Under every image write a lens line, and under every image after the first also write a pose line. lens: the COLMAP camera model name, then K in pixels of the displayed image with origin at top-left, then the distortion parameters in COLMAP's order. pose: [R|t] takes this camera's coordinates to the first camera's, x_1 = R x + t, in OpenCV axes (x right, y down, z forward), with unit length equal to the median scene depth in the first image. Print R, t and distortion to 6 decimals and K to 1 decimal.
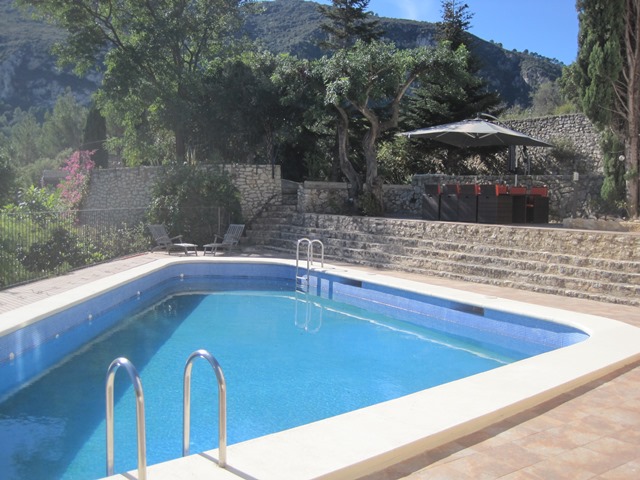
lens RADIAL K [[667.5, 0, 320.3], [0, 667.5, 237.9], [0, 0, 1]] dist [-0.116416, 0.000000]
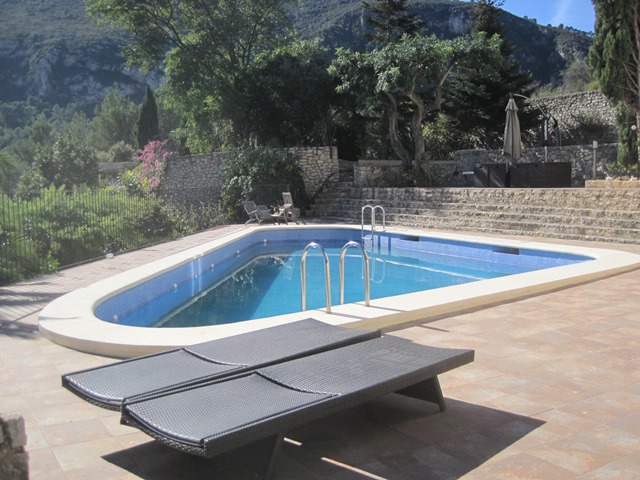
lens RADIAL K [[667.5, 0, 321.5], [0, 667.5, 242.9], [0, 0, 1]] dist [-0.116416, 0.000000]
pose [[0.997887, -0.032570, -0.056221, -0.030645], [0.034220, 0.999004, 0.028648, 0.022902], [0.055232, -0.030511, 0.998007, -0.147246]]
